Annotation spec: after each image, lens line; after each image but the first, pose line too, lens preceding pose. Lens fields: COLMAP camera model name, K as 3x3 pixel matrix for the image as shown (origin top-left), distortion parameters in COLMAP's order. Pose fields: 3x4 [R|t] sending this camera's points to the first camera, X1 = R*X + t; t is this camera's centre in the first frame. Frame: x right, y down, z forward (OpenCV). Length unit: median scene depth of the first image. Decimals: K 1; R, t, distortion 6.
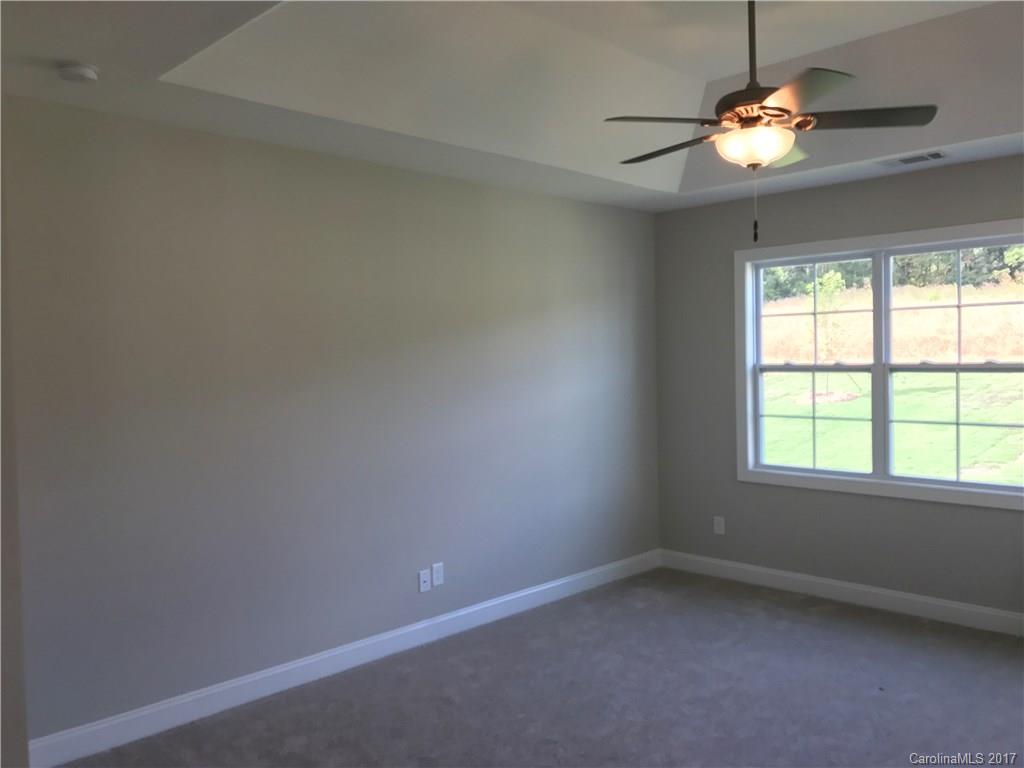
lens RADIAL K [[840.4, 0, 506.4], [0, 840.4, 381.2], [0, 0, 1]] dist [0.050977, -0.081089]
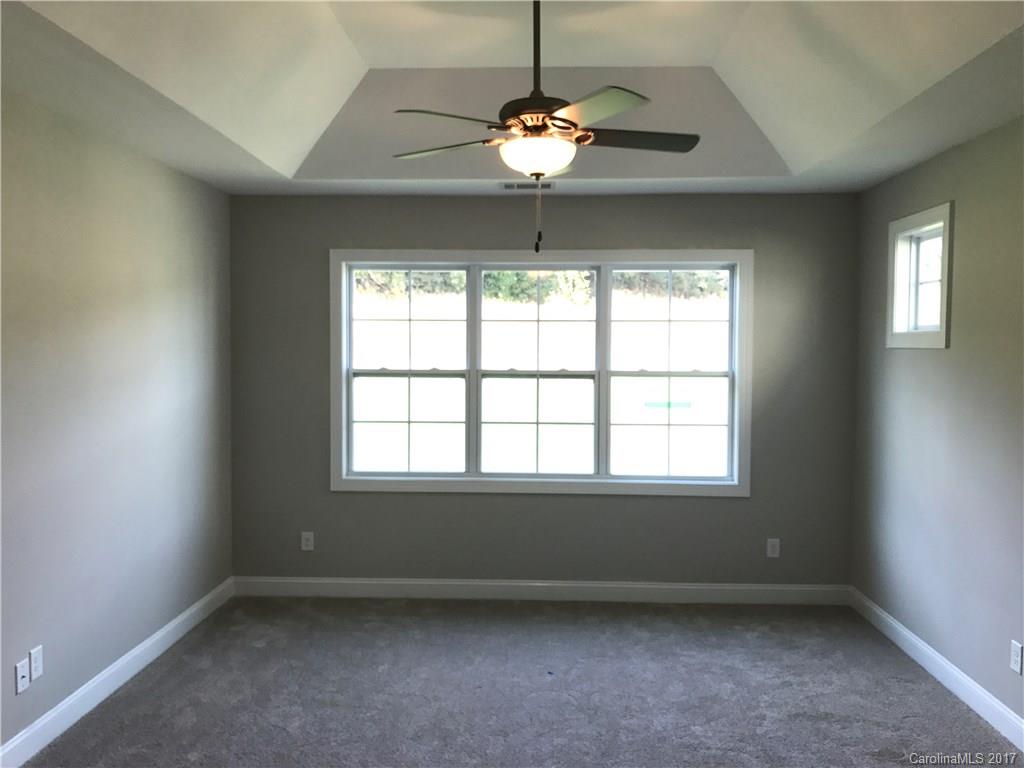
lens RADIAL K [[846.9, 0, 505.7], [0, 846.9, 380.4], [0, 0, 1]] dist [0.030948, -0.018005]
pose [[0.734295, -0.002940, 0.678824, -0.258023], [0.001812, 0.999996, 0.002371, -0.009754], [-0.678828, -0.000510, 0.734297, 0.183417]]
